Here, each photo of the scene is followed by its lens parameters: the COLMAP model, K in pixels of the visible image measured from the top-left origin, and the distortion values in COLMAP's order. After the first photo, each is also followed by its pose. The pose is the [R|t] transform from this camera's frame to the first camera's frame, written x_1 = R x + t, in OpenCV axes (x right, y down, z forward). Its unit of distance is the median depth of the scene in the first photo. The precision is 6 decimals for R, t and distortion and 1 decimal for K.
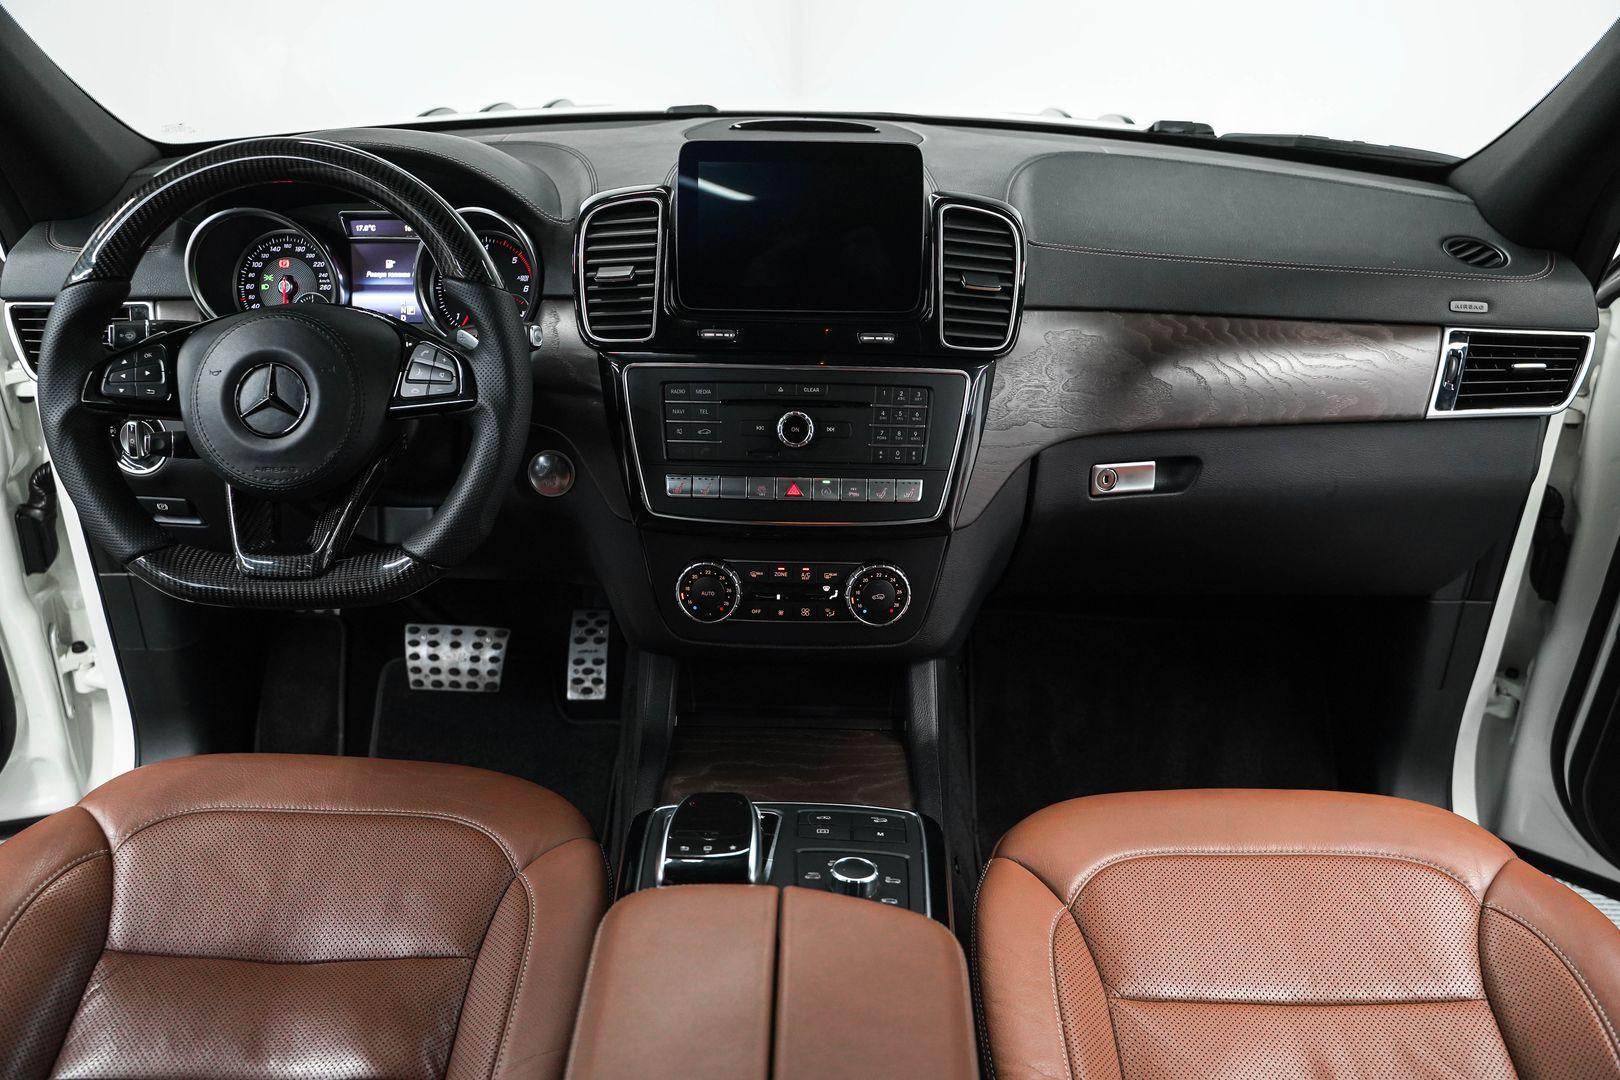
lens RADIAL K [[1310.9, 0, 806.4], [0, 1310.9, 541.3], [0, 0, 1]] dist [-0.111535, 0.082988]
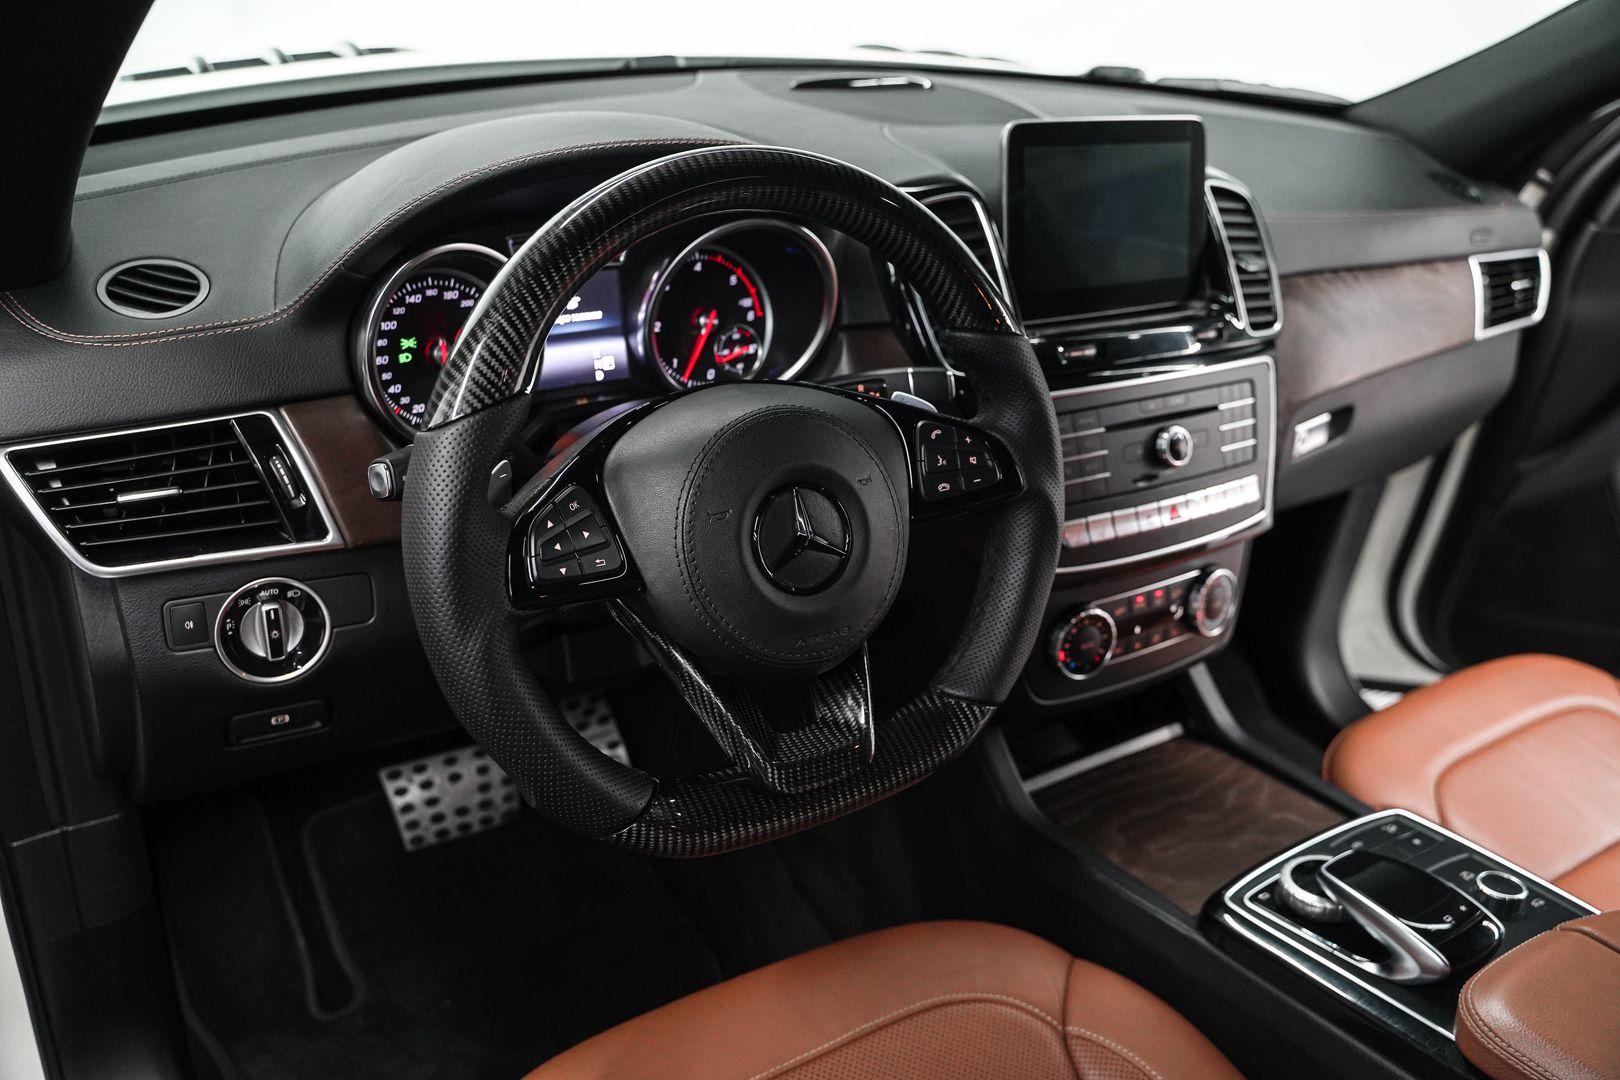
lens RADIAL K [[1310.9, 0, 811.0], [0, 1310.9, 540.0], [0, 0, 1]] dist [-0.111535, 0.082988]
pose [[0.836645, -0.205086, 0.507903, -0.642114], [0.167753, 0.978641, 0.118833, -0.159838], [-0.521425, -0.014219, 0.853179, 0.341313]]
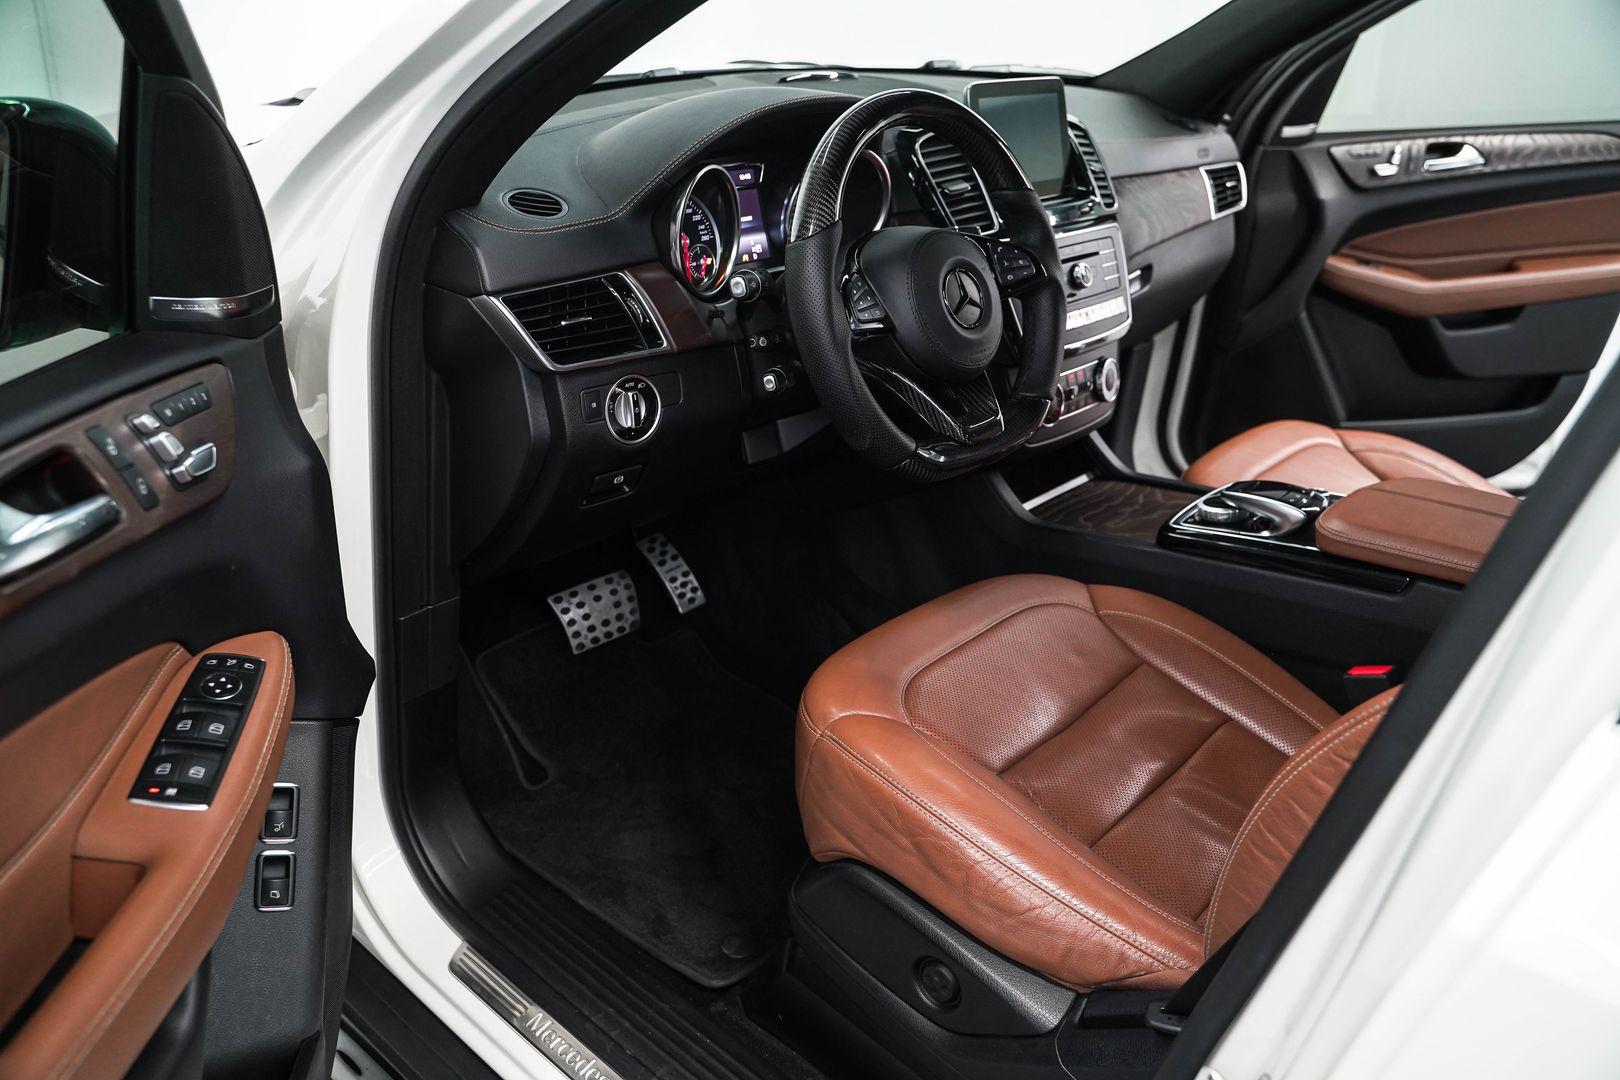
lens RADIAL K [[1310.9, 0, 809.9], [0, 1310.9, 536.4], [0, 0, 1]] dist [-0.111535, 0.082988]
pose [[0.657497, -0.300343, 0.691007, -1.221803], [0.283989, 0.948263, 0.141942, -0.094799], [-0.697888, 0.102912, 0.708775, 0.196697]]
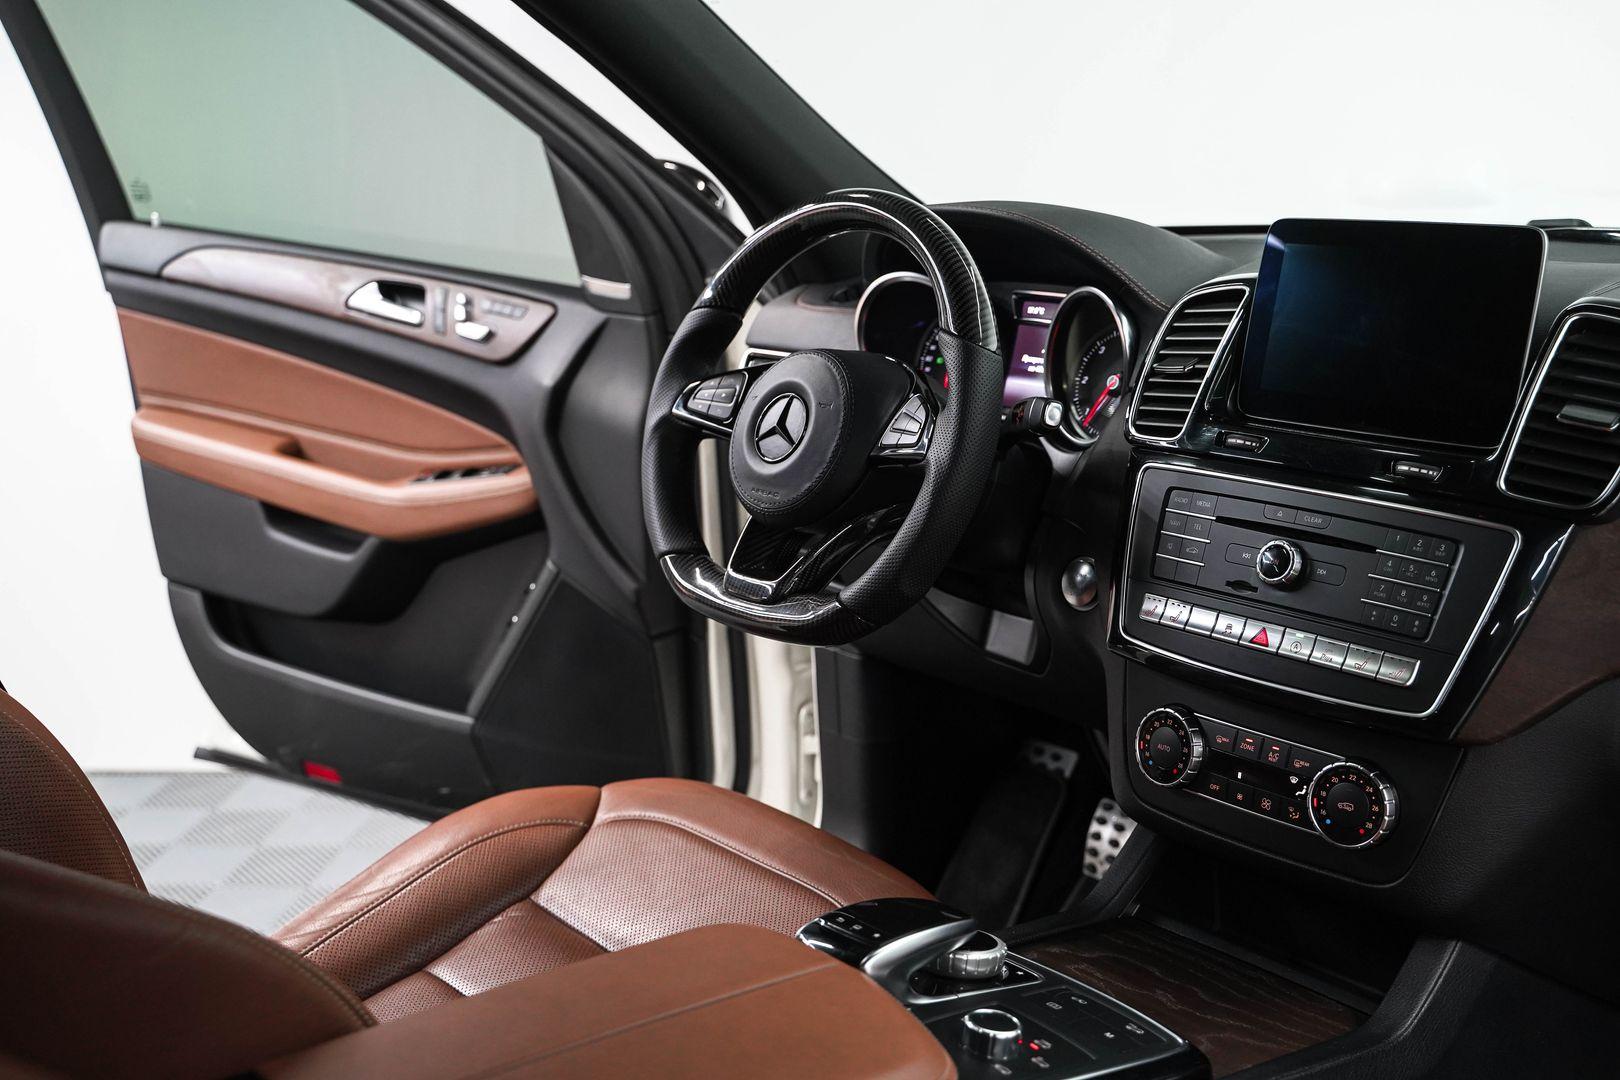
lens RADIAL K [[1780.8, 0, 809.3], [0, 1780.8, 527.9], [0, 0, 1]] dist [-0.001216, 0.000000]
pose [[0.656161, 0.147121, -0.740141, 0.566047], [-0.297224, 0.951914, -0.074284, 0.056132], [0.693621, 0.268730, 0.668336, 0.065188]]
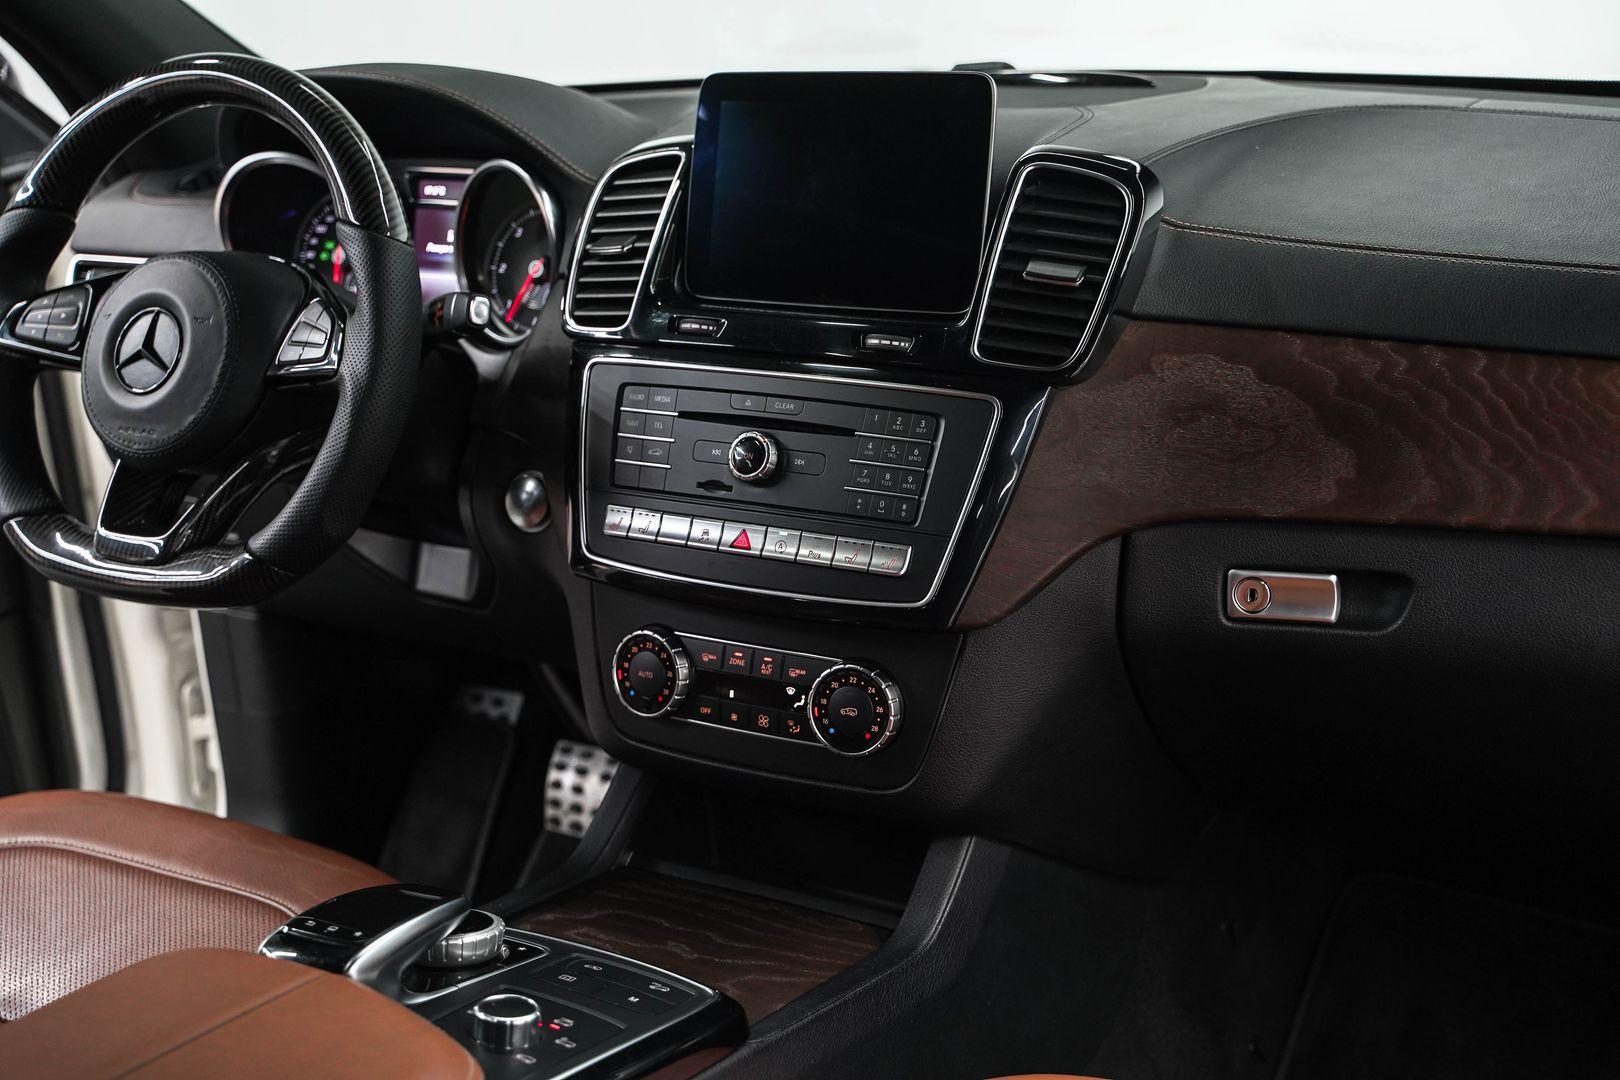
lens RADIAL K [[2056.4, 0, 802.5], [0, 2056.4, 532.9], [0, 0, 1]] dist [0.059903, 0.000000]
pose [[0.865723, 0.097895, -0.490857, 0.542486], [-0.169474, 0.980092, -0.103434, 0.064727], [0.470960, 0.172733, 0.865078, 0.031622]]
